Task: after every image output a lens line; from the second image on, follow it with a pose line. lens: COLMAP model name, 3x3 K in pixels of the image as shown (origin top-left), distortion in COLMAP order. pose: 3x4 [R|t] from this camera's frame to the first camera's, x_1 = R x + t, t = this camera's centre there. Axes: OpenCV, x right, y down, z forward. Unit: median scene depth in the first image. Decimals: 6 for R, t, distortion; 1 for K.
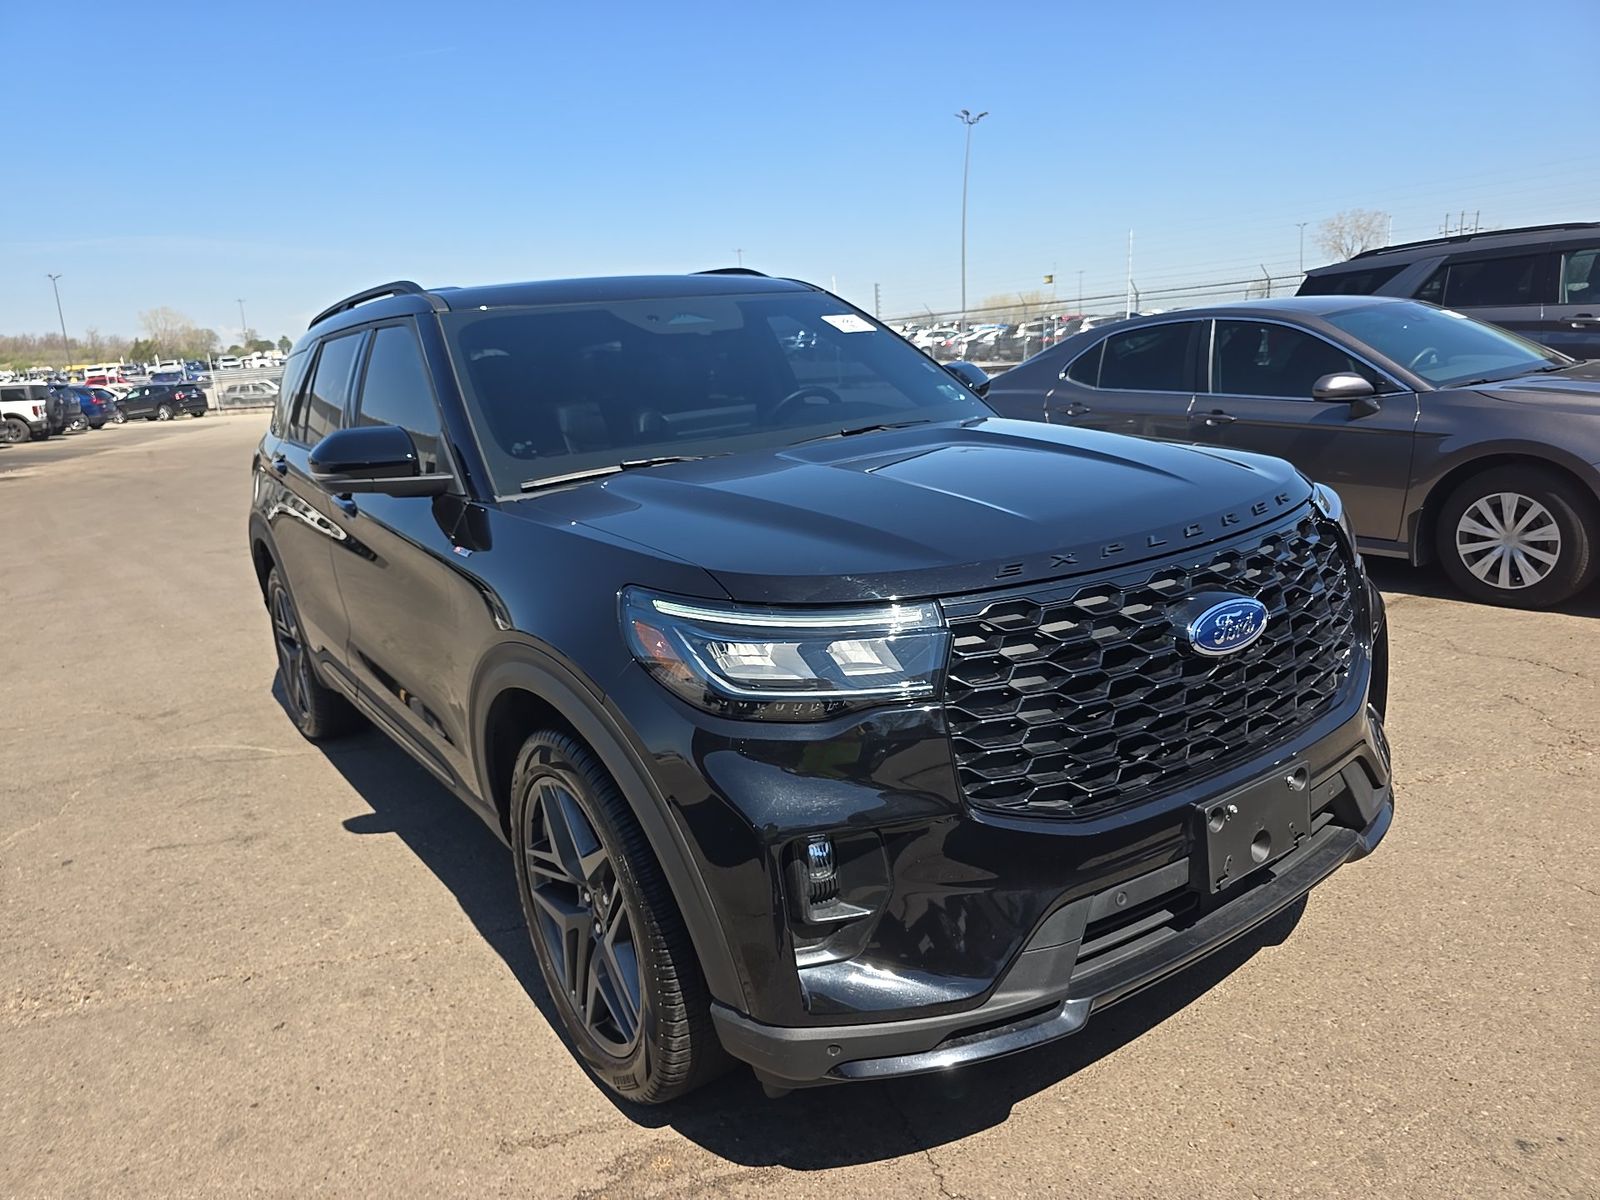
lens RADIAL K [[1082.4, 0, 800.0], [0, 1082.4, 600.0], [0, 0, 1]] dist [0.072299, -0.080106]
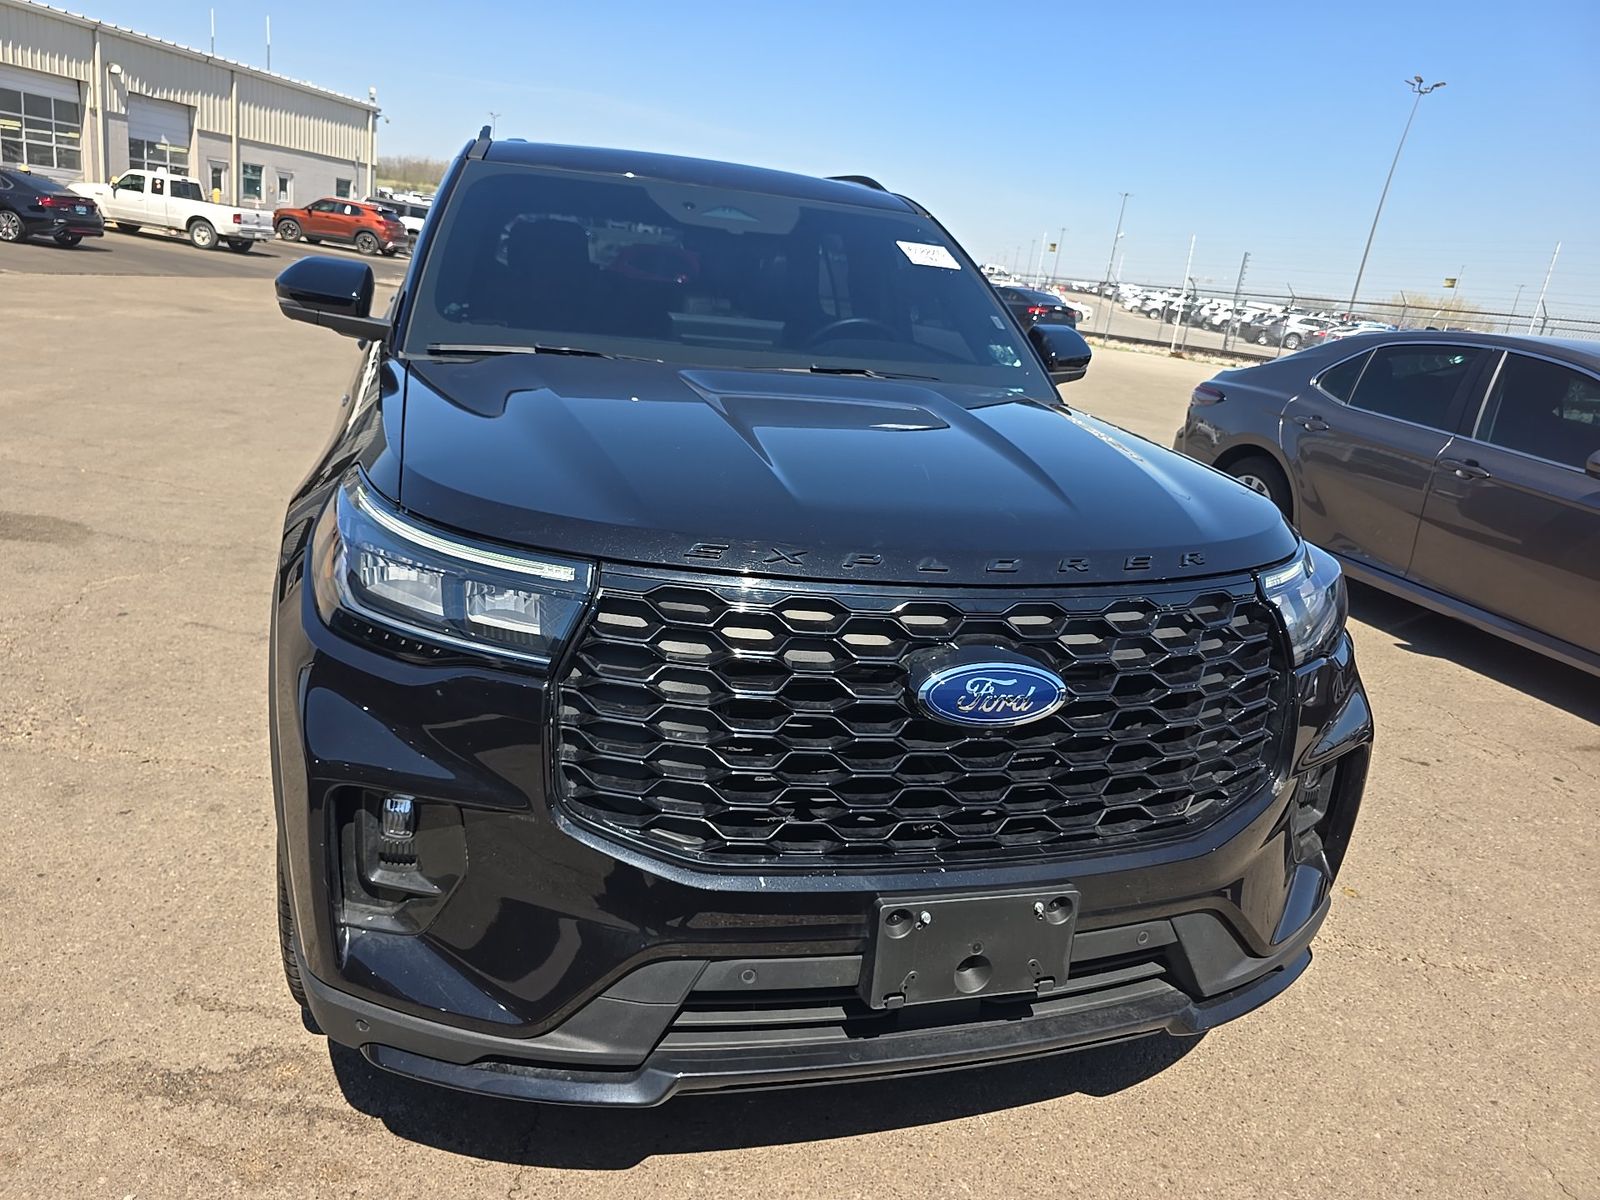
lens RADIAL K [[1088.2, 0, 800.0], [0, 1088.2, 600.0], [0, 0, 1]] dist [0.057241, -0.054555]
pose [[0.933220, 0.260249, -0.247733, 0.400230], [-0.244914, 0.965228, 0.091394, -0.070958], [0.262904, -0.024617, 0.964508, 0.199970]]
